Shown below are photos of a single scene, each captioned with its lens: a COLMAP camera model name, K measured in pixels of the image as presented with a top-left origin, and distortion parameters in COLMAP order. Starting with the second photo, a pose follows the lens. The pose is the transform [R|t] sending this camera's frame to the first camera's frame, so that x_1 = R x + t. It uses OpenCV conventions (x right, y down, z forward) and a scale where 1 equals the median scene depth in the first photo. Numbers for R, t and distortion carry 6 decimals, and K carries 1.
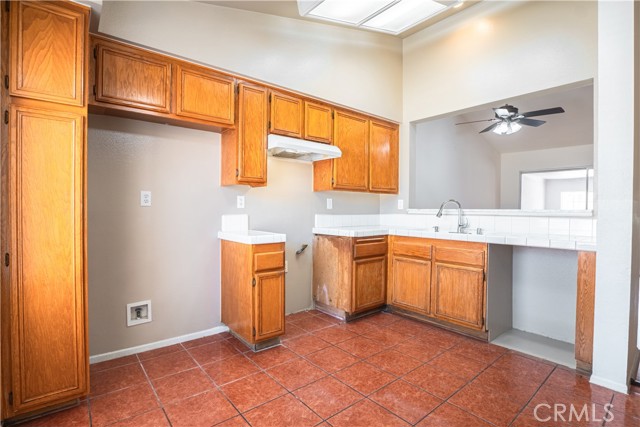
lens RADIAL K [[309.0, 0, 319.7], [0, 309.0, 213.1], [0, 0, 1]] dist [-0.042395, 0.008260]
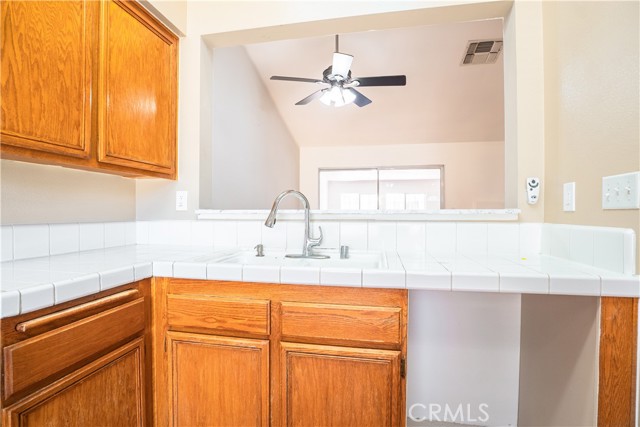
lens RADIAL K [[309.0, 0, 318.6], [0, 309.0, 214.1], [0, 0, 1]] dist [-0.042395, 0.008260]
pose [[0.771309, -0.012085, 0.636346, 0.155666], [0.013476, 0.999906, 0.002656, -0.006991], [-0.636318, 0.006527, 0.771399, 0.628975]]
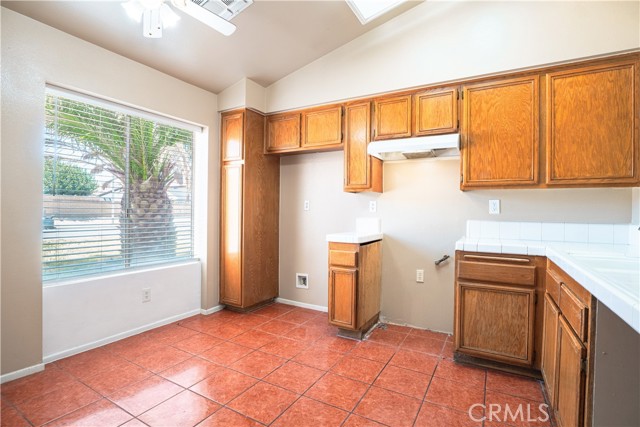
lens RADIAL K [[309.0, 0, 320.4], [0, 309.0, 214.1], [0, 0, 1]] dist [-0.042395, 0.008260]
pose [[0.351693, 0.002807, -0.936111, 0.680059], [-0.024596, 0.999678, -0.006243, 0.002339], [0.935792, 0.025220, 0.351649, 0.412885]]
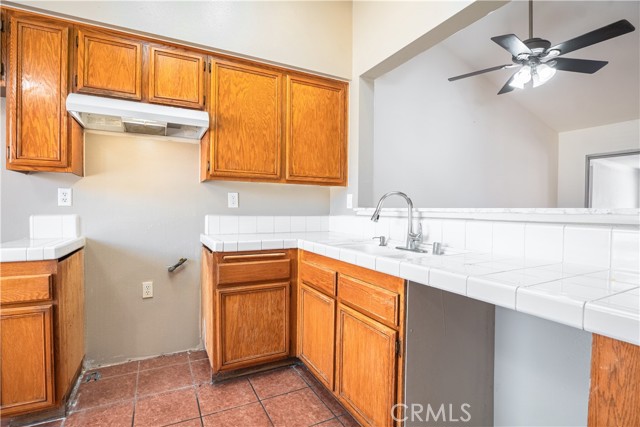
lens RADIAL K [[309.0, 0, 318.5], [0, 309.0, 213.3], [0, 0, 1]] dist [-0.042395, 0.008260]
pose [[0.978009, 0.005542, -0.208490, 0.434936], [-0.005608, 0.999984, 0.000276, -0.002087], [0.208488, 0.000899, 0.978024, 0.424562]]
